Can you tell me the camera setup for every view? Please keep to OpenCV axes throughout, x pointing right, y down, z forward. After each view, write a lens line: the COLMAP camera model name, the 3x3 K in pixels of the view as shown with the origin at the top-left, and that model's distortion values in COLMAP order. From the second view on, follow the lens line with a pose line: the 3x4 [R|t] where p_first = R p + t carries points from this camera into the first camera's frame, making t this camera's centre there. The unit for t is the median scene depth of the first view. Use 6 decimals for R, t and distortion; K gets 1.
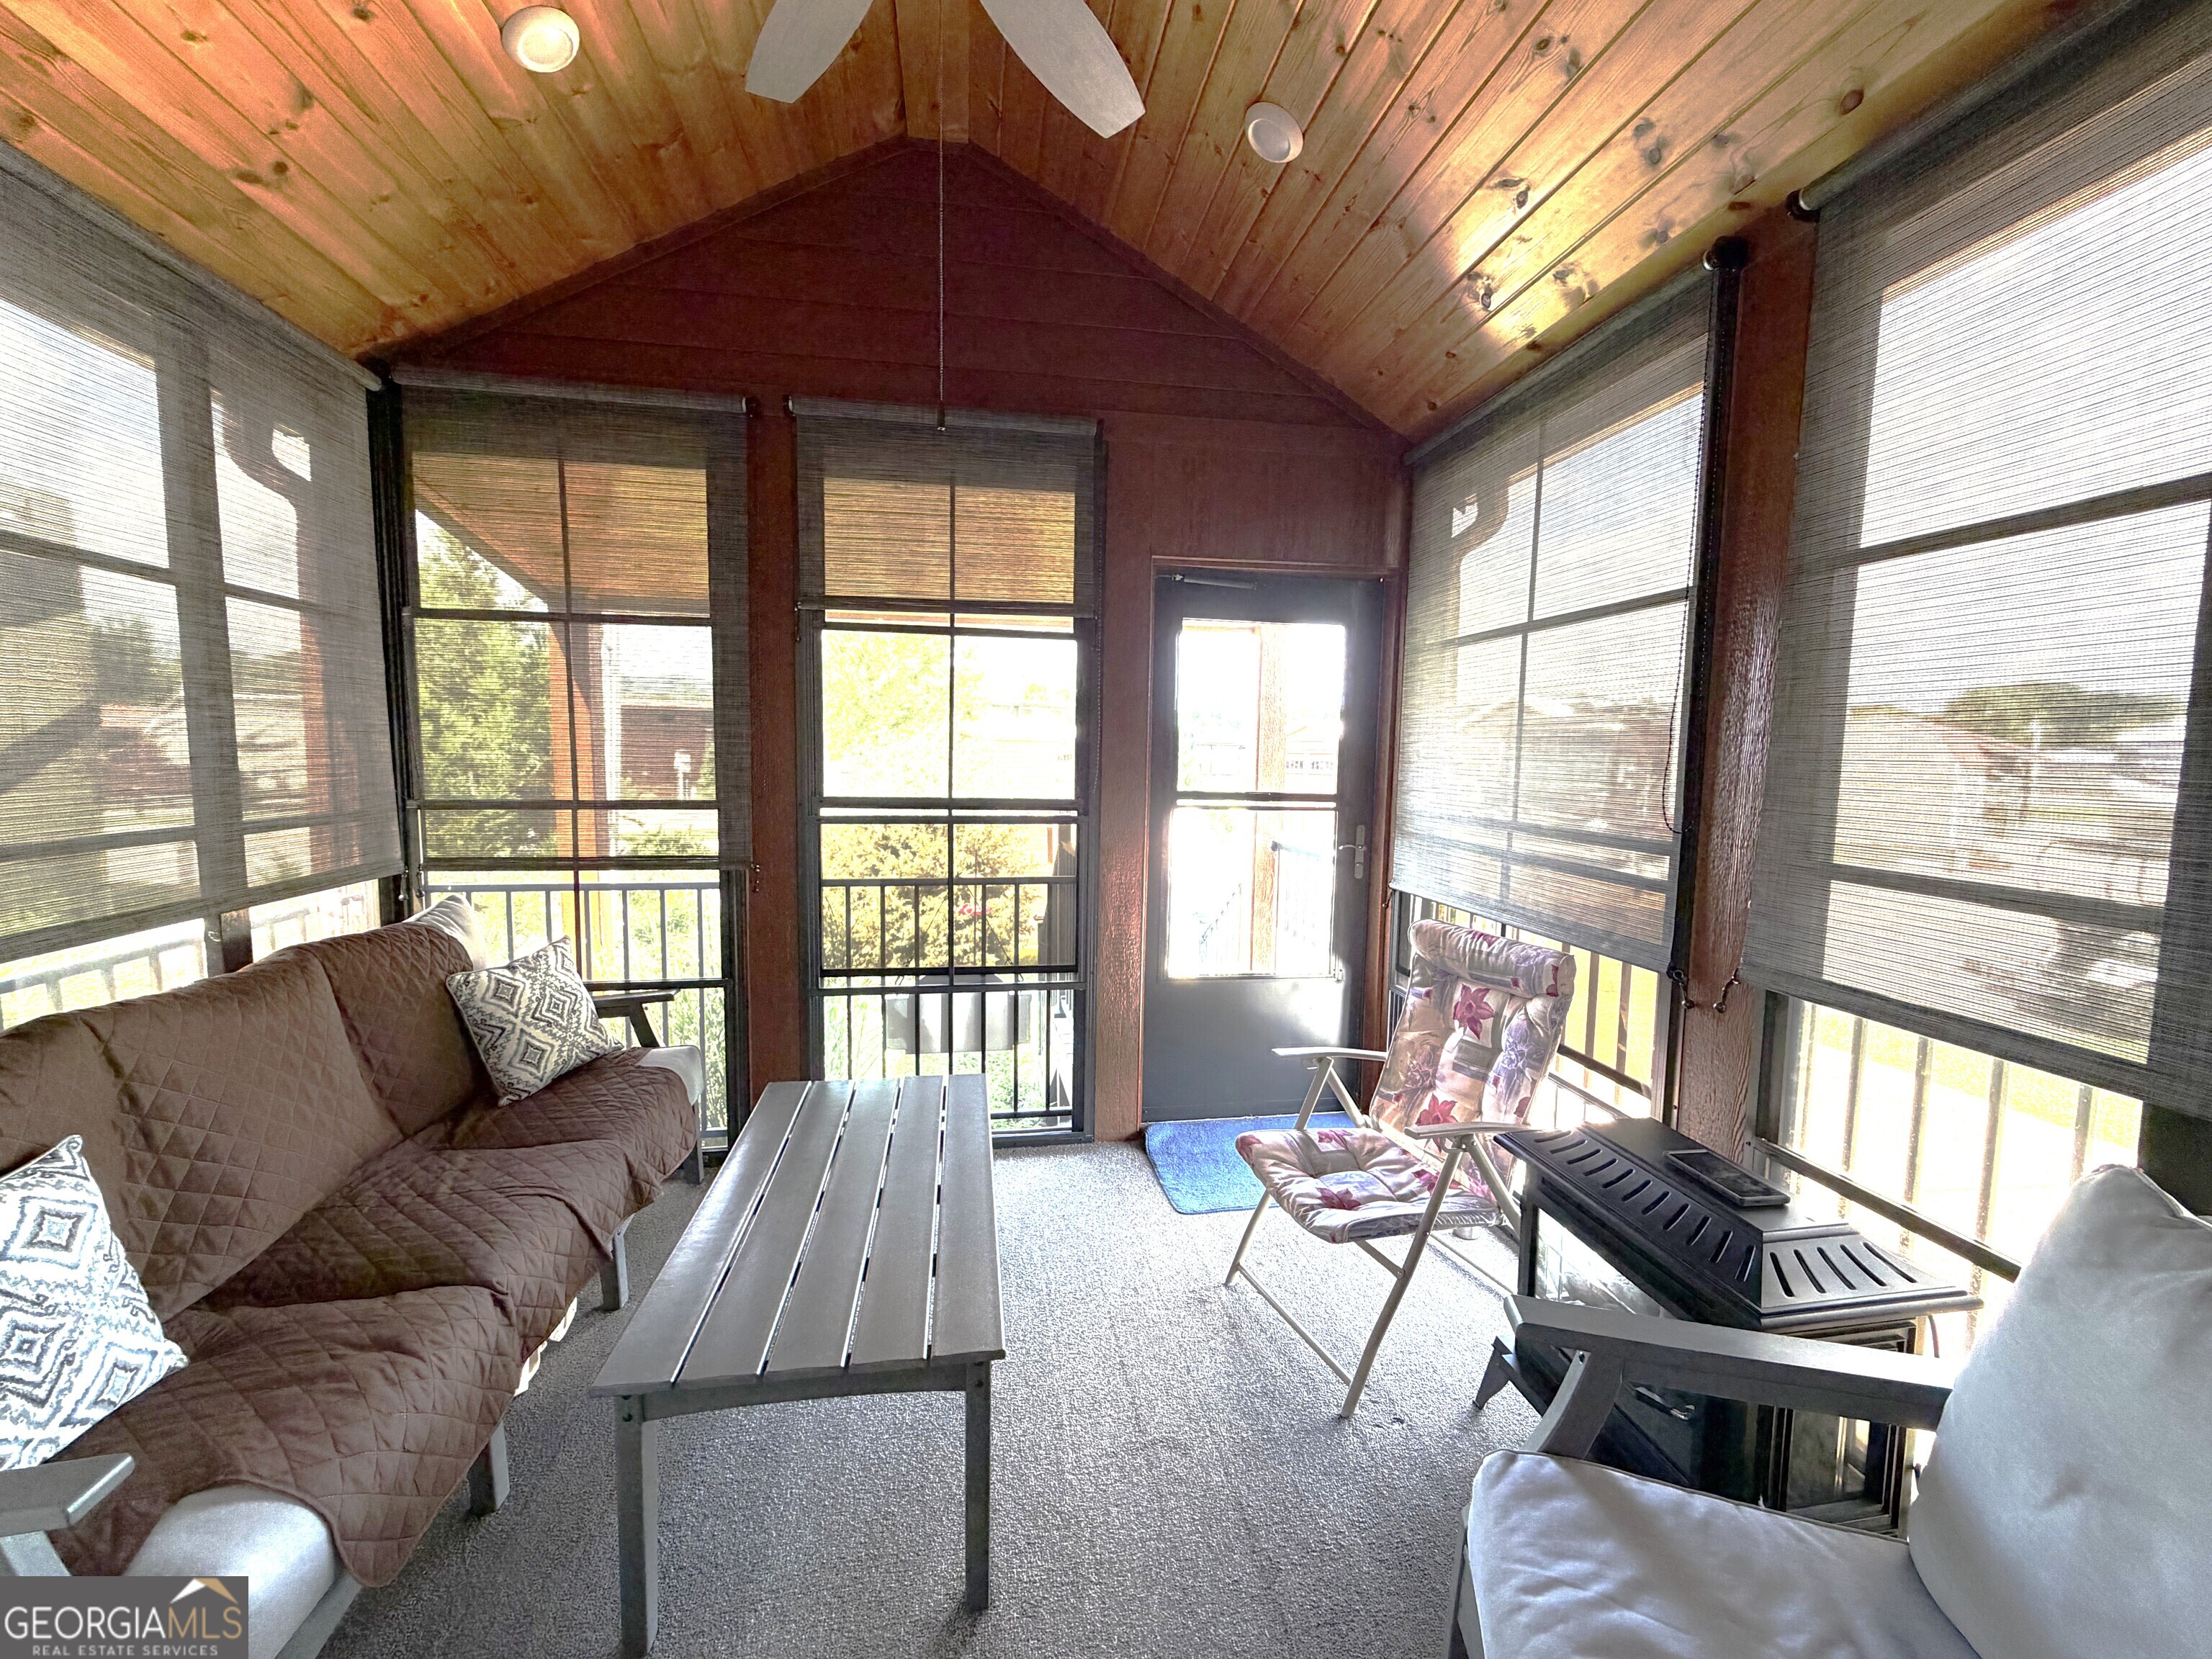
lens RADIAL K [[875.5, 0, 1095.4], [0, 875.5, 830.2], [0, 0, 1]] dist [-0.000478, 0.000088]
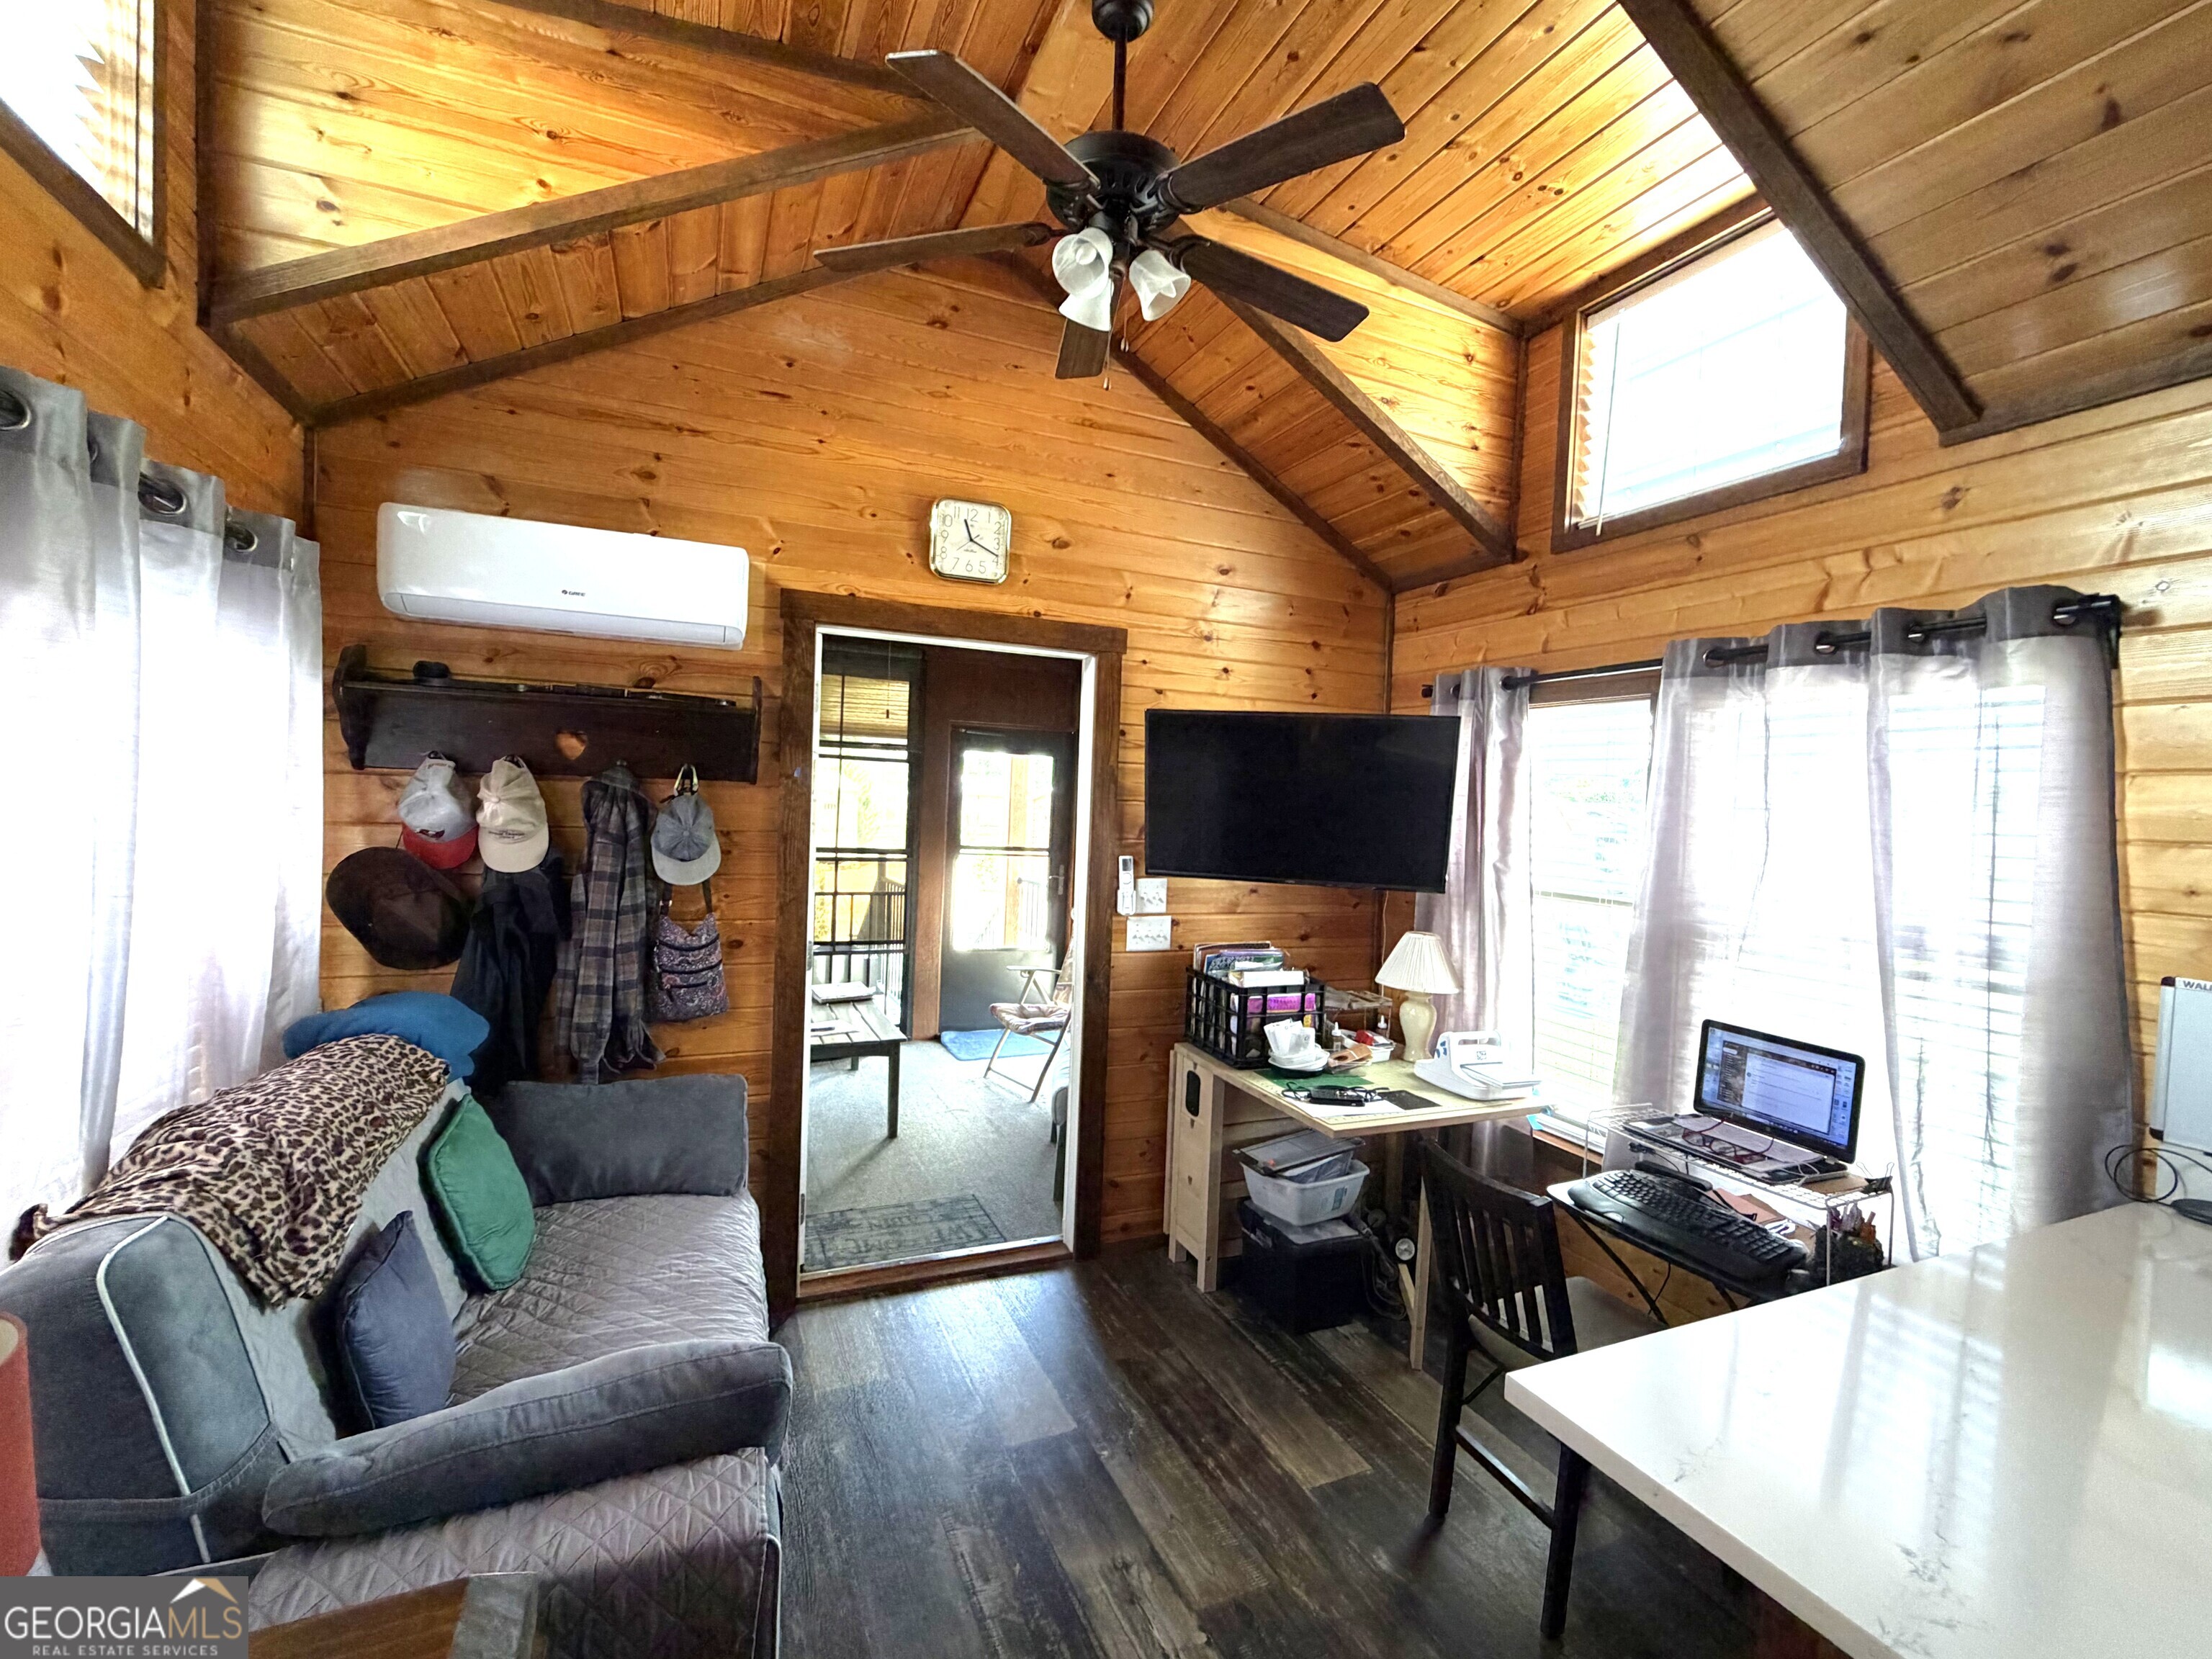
lens RADIAL K [[947.6, 0, 1098.5], [0, 947.6, 827.6], [0, 0, 1]] dist [-0.000584, 0.000076]
pose [[0.966879, 0.018528, 0.254563, -0.141353], [-0.004696, 0.998484, -0.054835, 0.028294], [-0.255193, 0.051824, 0.965500, -1.040819]]
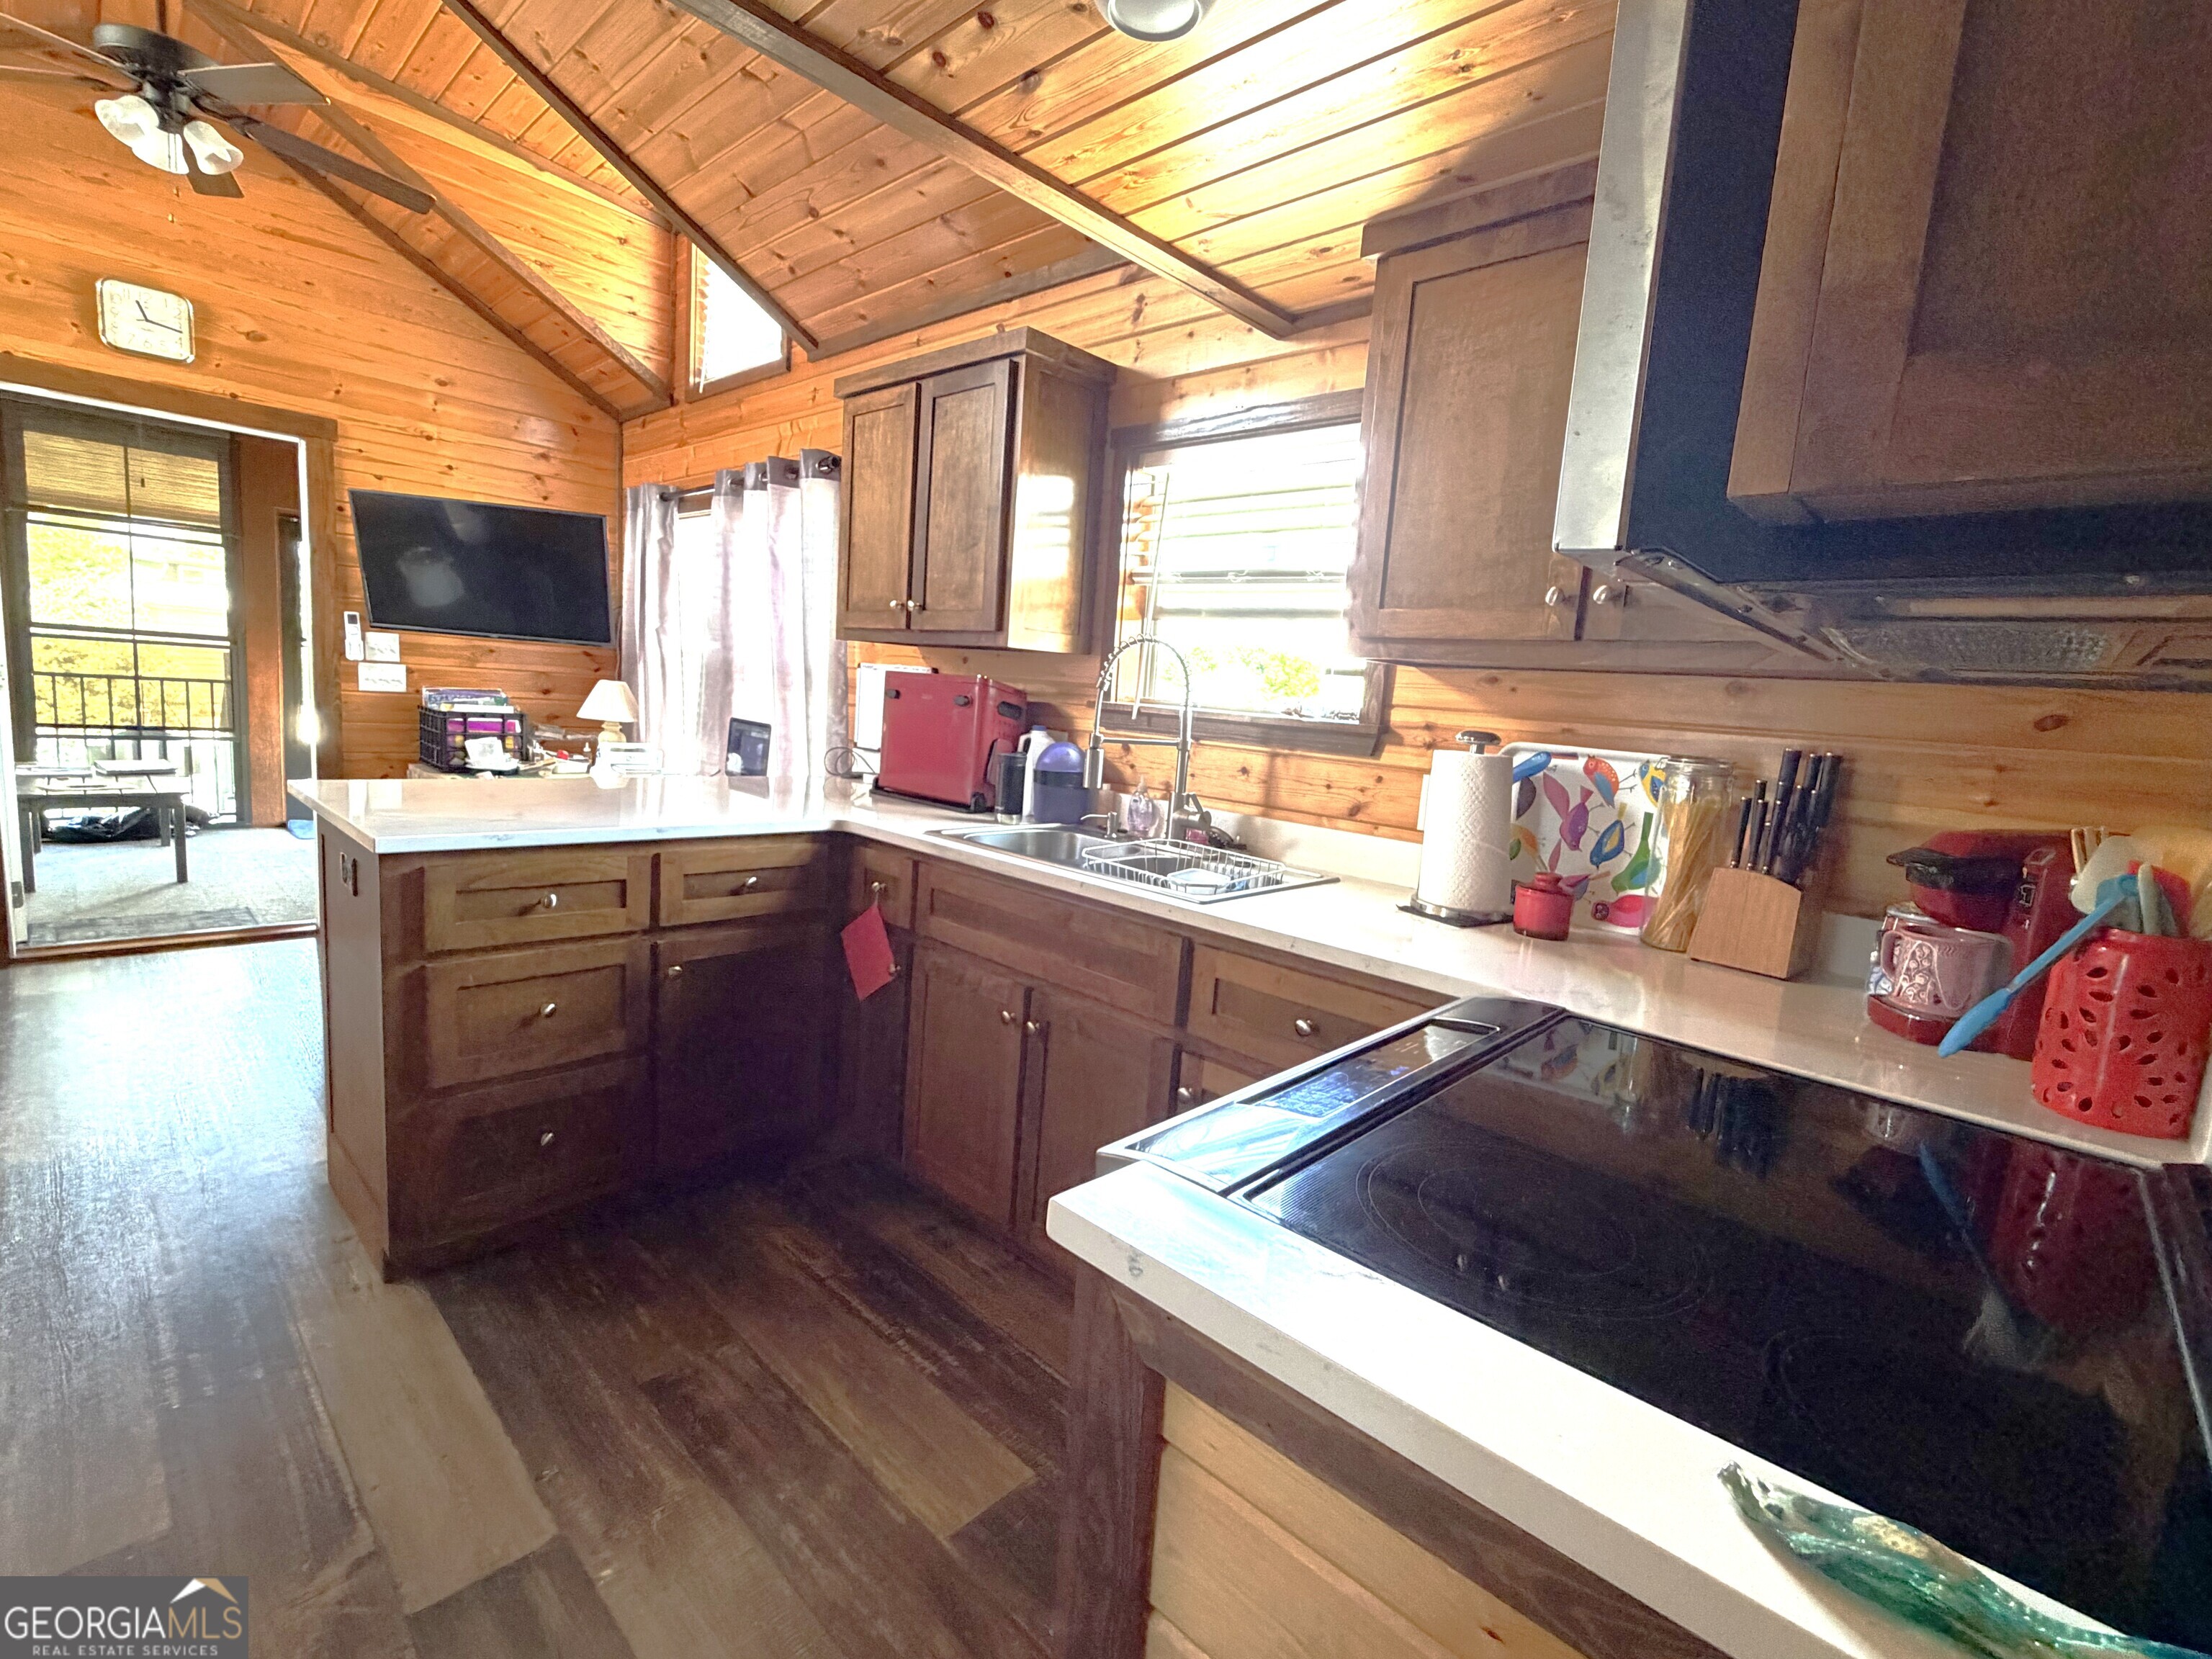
lens RADIAL K [[986.2, 0, 1095.1], [0, 986.2, 829.0], [0, 0, 1]] dist [-0.000656, -0.000354]
pose [[0.790532, -0.038696, 0.611198, 0.139300], [-0.010523, 0.996996, 0.076733, 0.192849], [-0.612331, -0.067091, 0.787750, -1.780168]]
